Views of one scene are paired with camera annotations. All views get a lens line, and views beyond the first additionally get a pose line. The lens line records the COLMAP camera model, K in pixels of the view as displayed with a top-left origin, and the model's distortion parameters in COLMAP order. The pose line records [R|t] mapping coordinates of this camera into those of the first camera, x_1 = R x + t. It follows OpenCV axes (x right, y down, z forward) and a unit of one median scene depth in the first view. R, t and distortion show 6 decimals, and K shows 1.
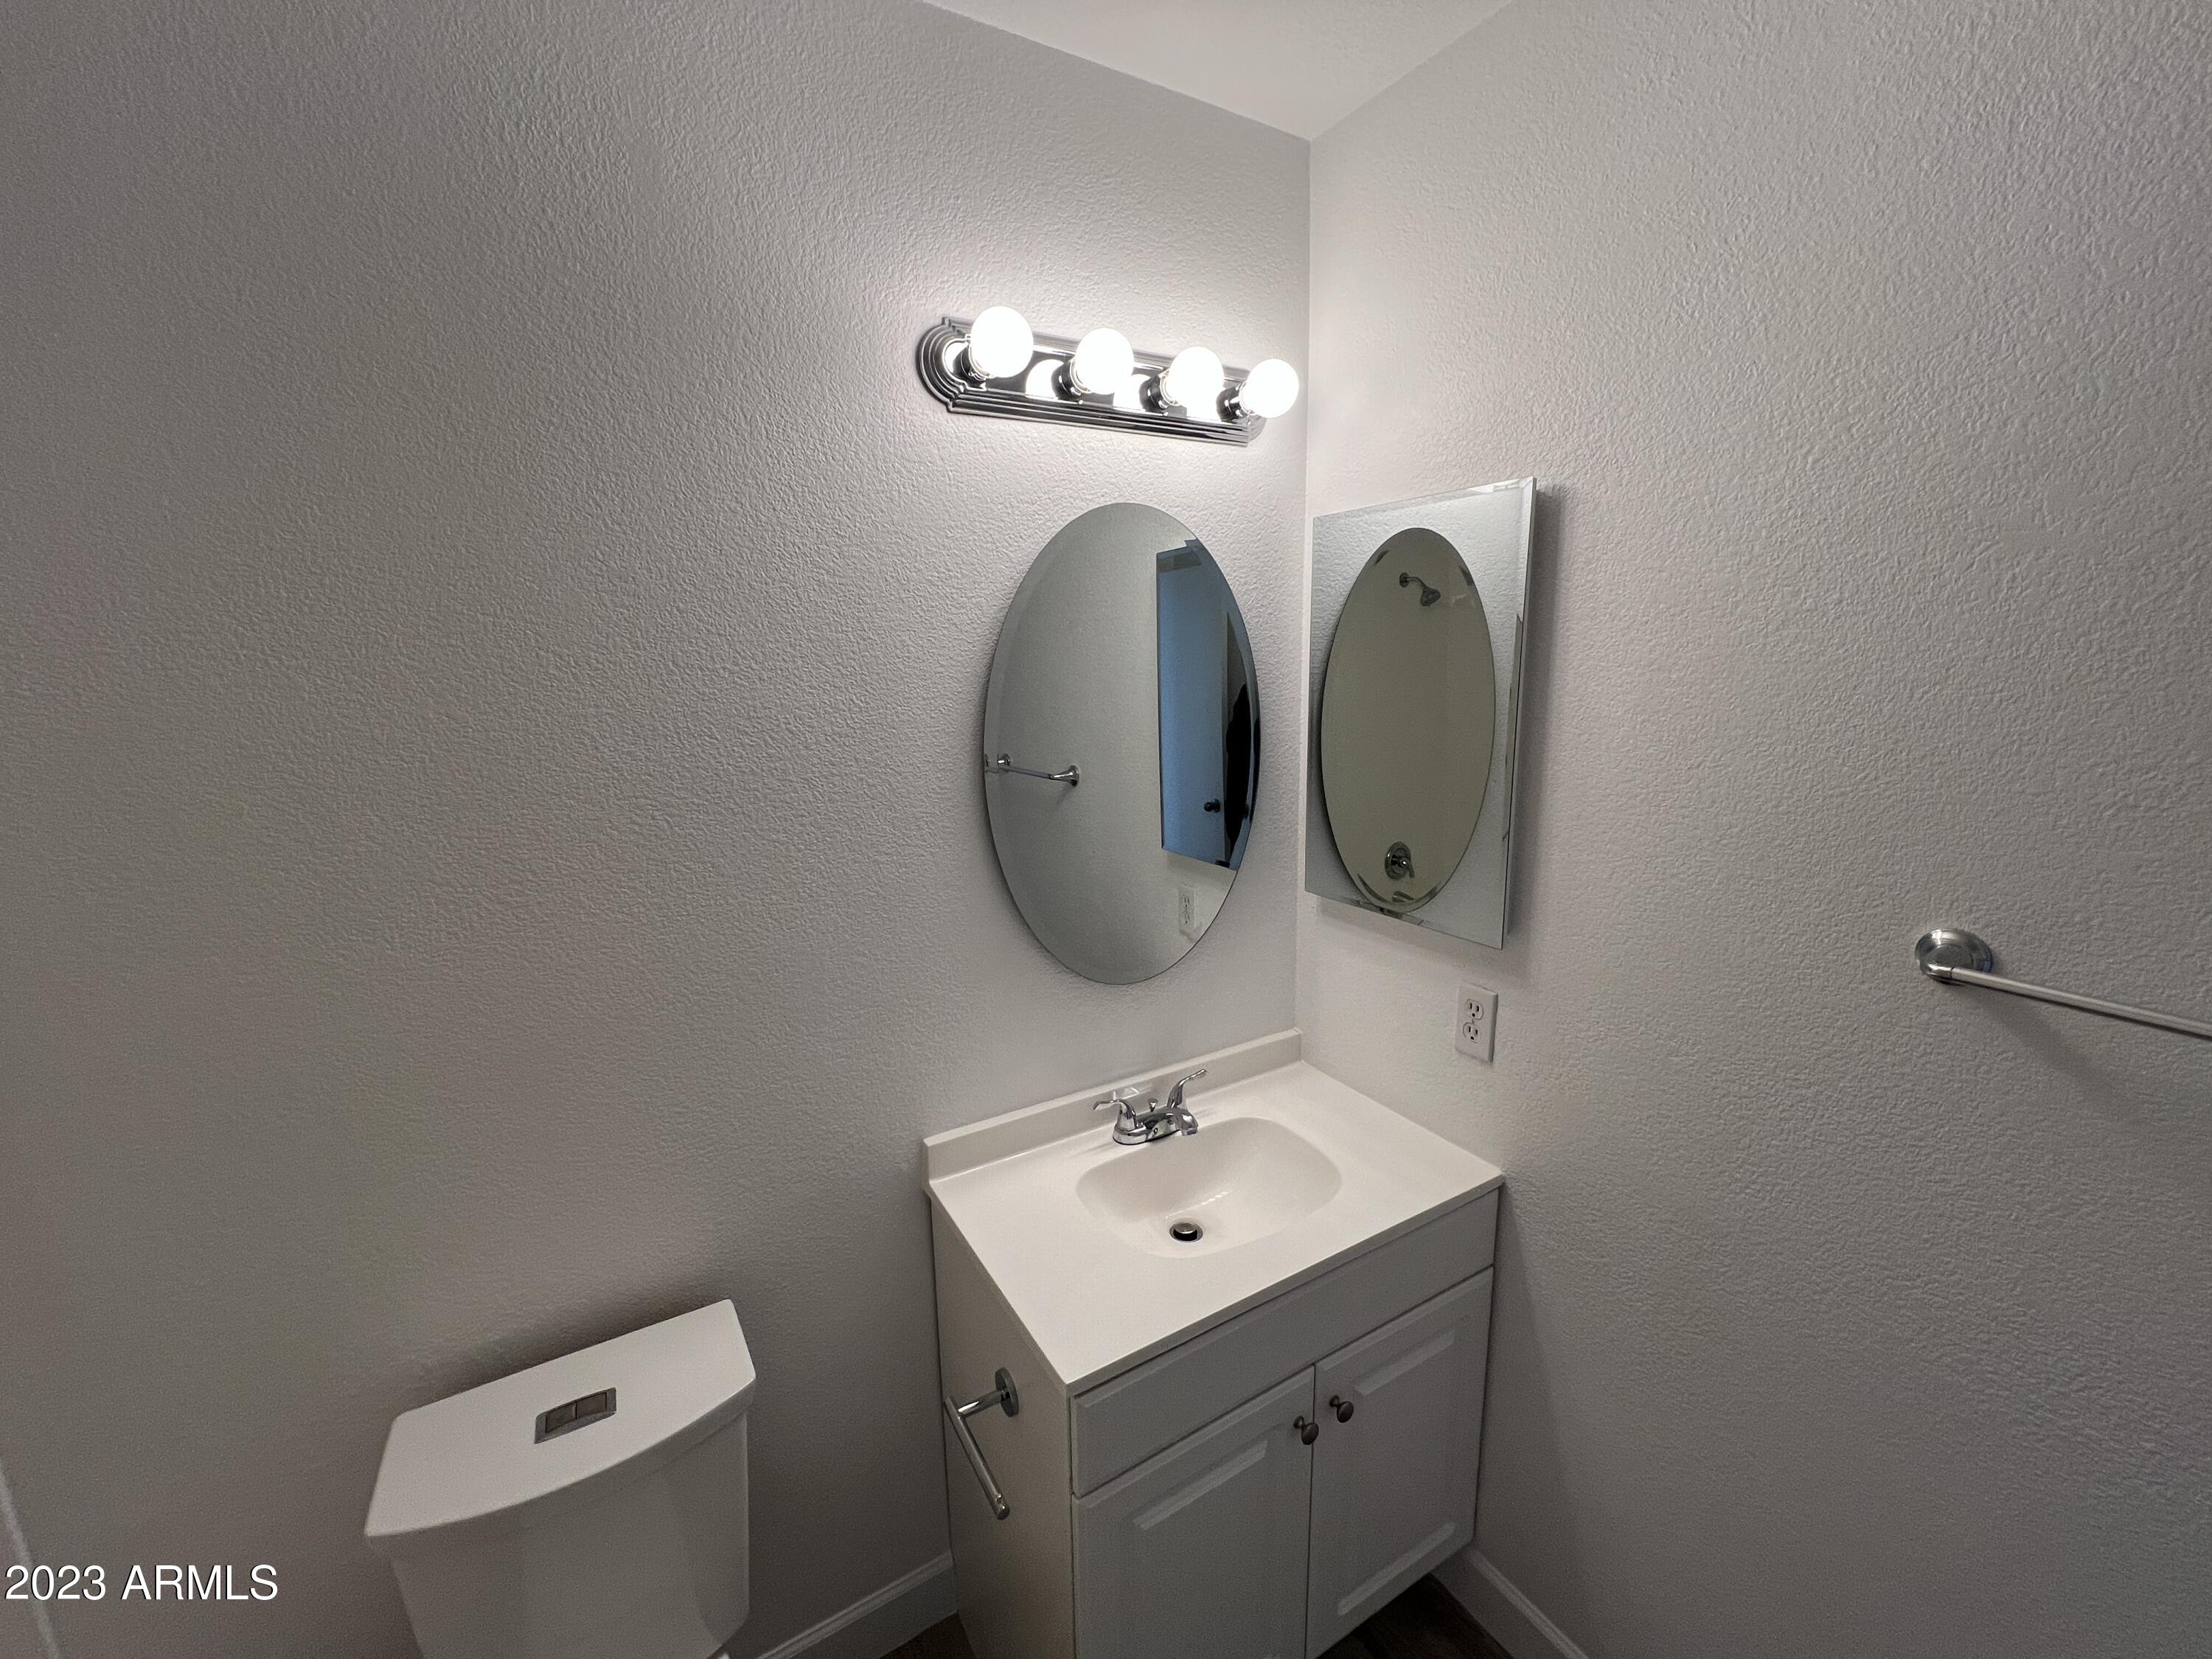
lens RADIAL K [[884.4, 0, 1112.7], [0, 884.4, 831.8], [0, 0, 1]] dist [-0.001951, 0.000507]
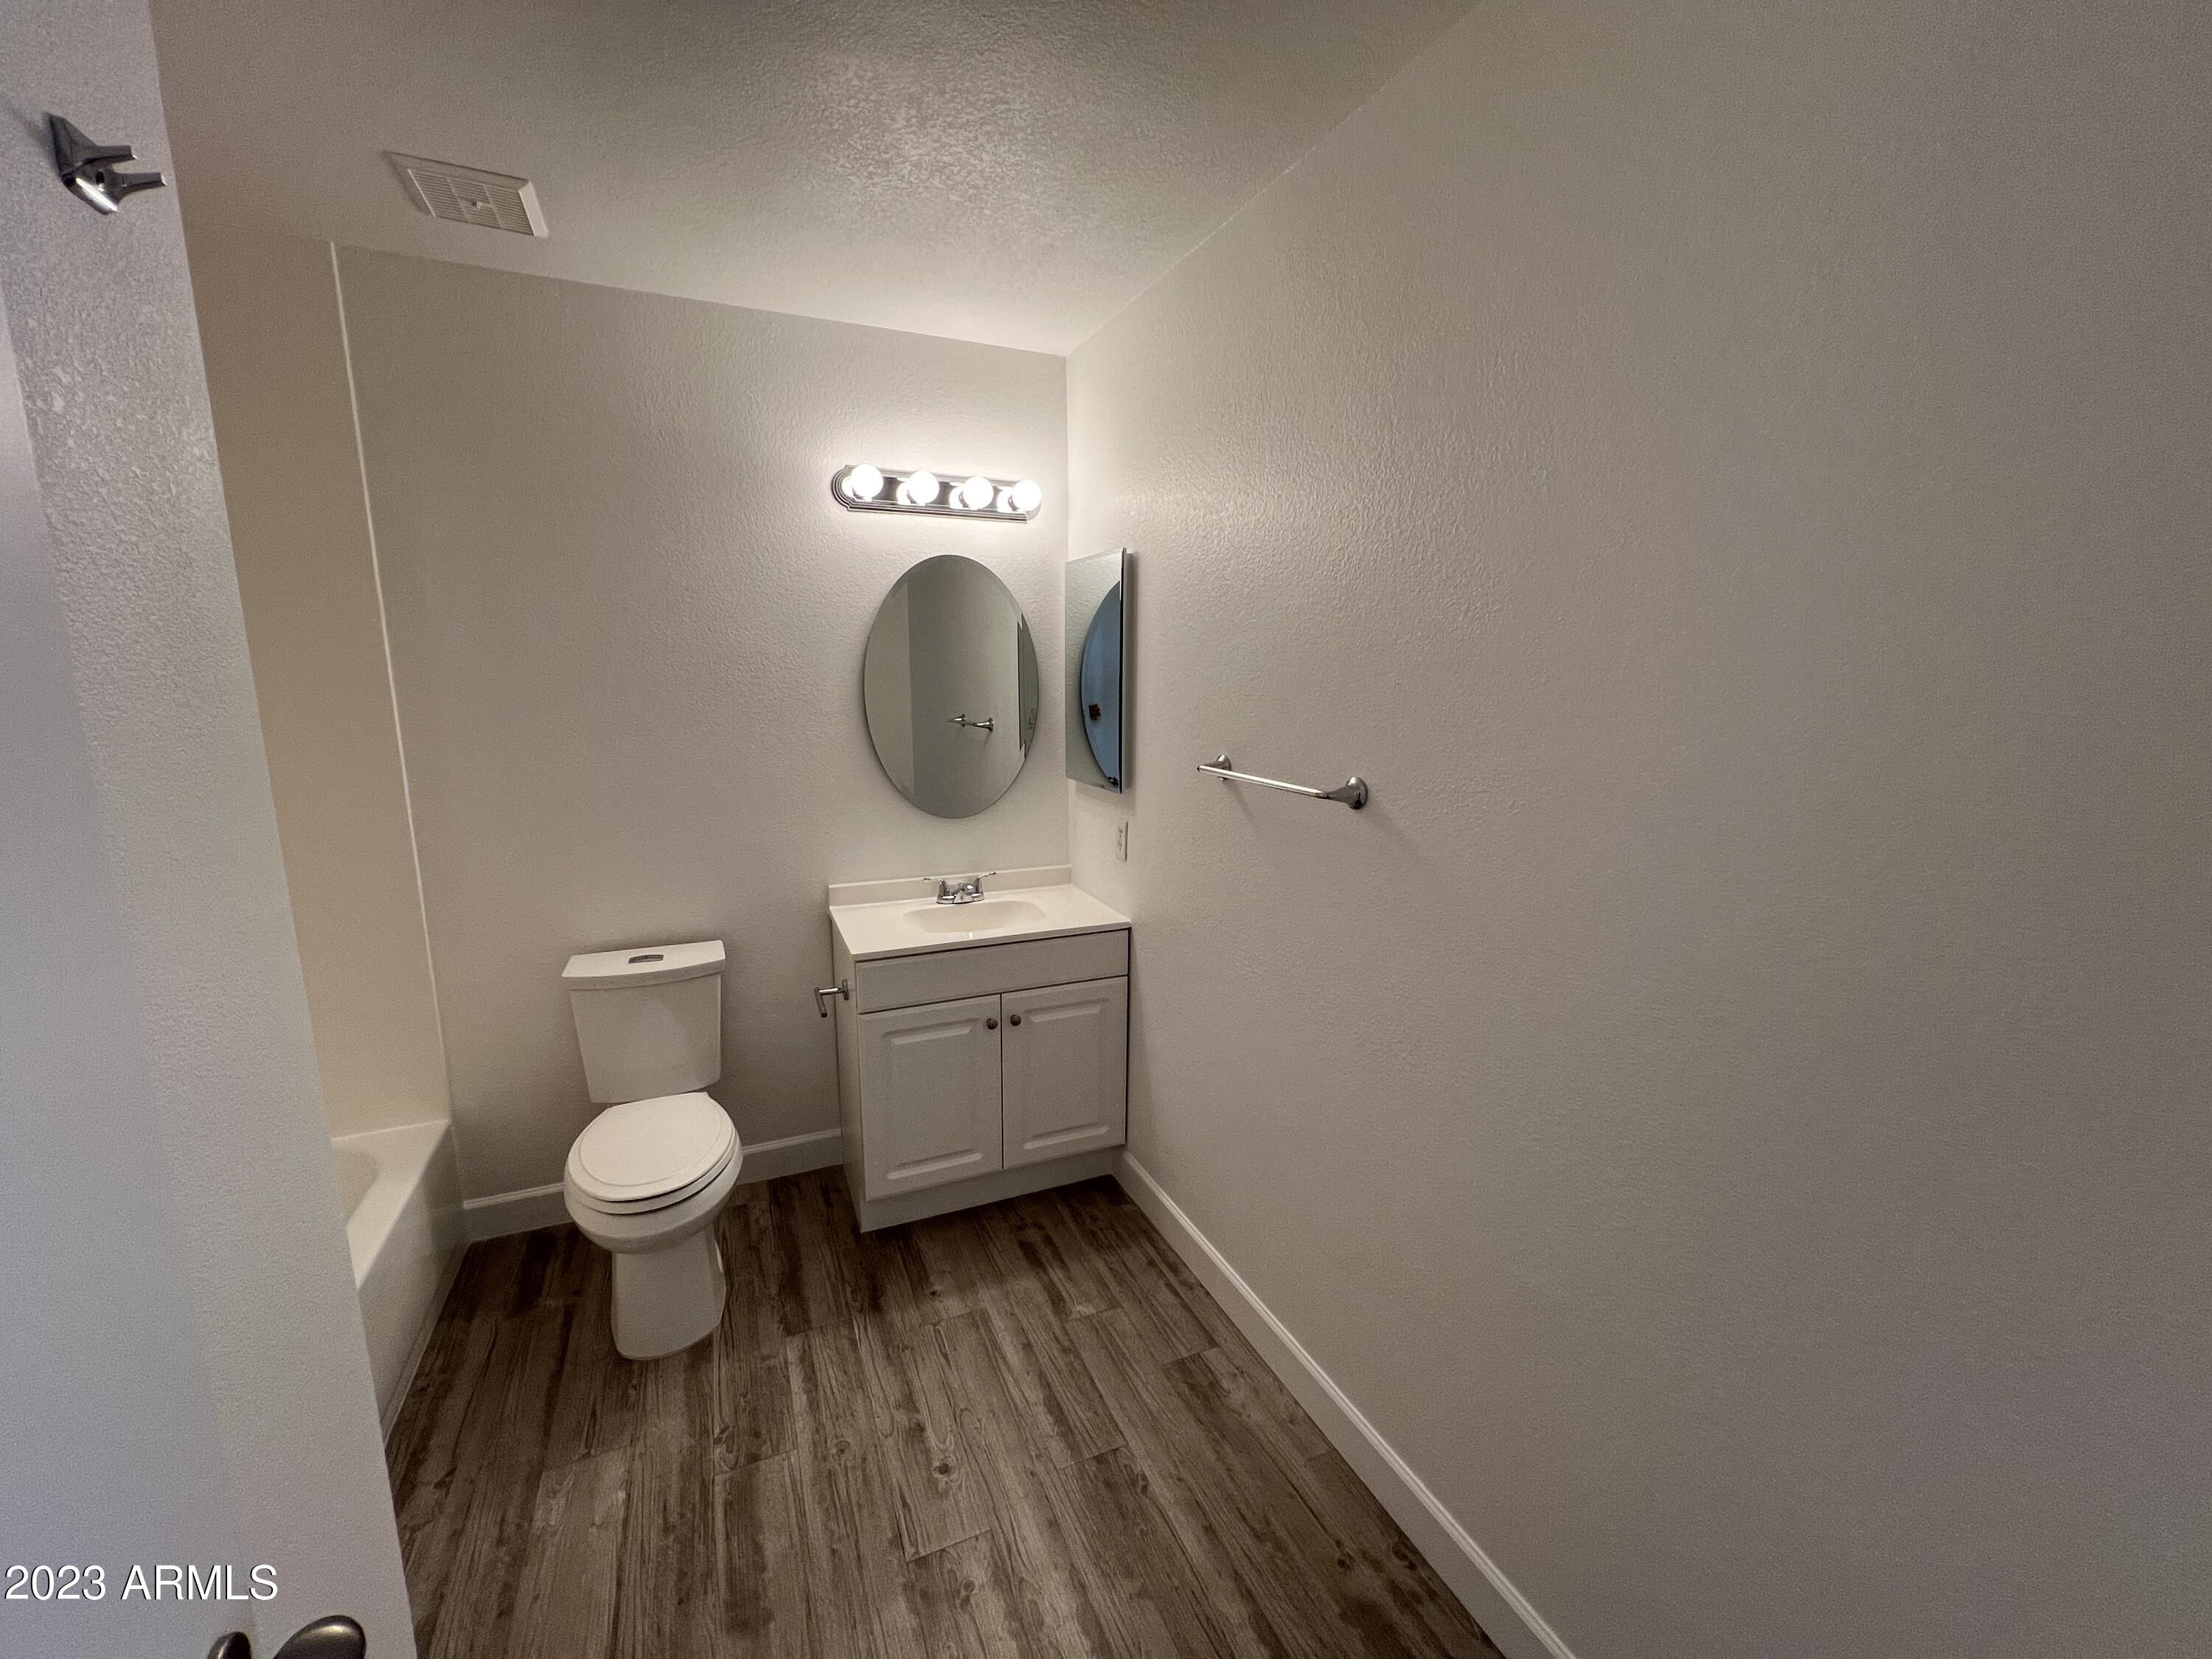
lens RADIAL K [[885.3, 0, 1103.2], [0, 885.3, 831.5], [0, 0, 1]] dist [-0.003259, 0.001013]
pose [[0.992278, 0.048706, -0.114068, 0.664409], [-0.050248, 0.998680, -0.010674, 0.253382], [0.113397, 0.016323, 0.993416, -0.937788]]
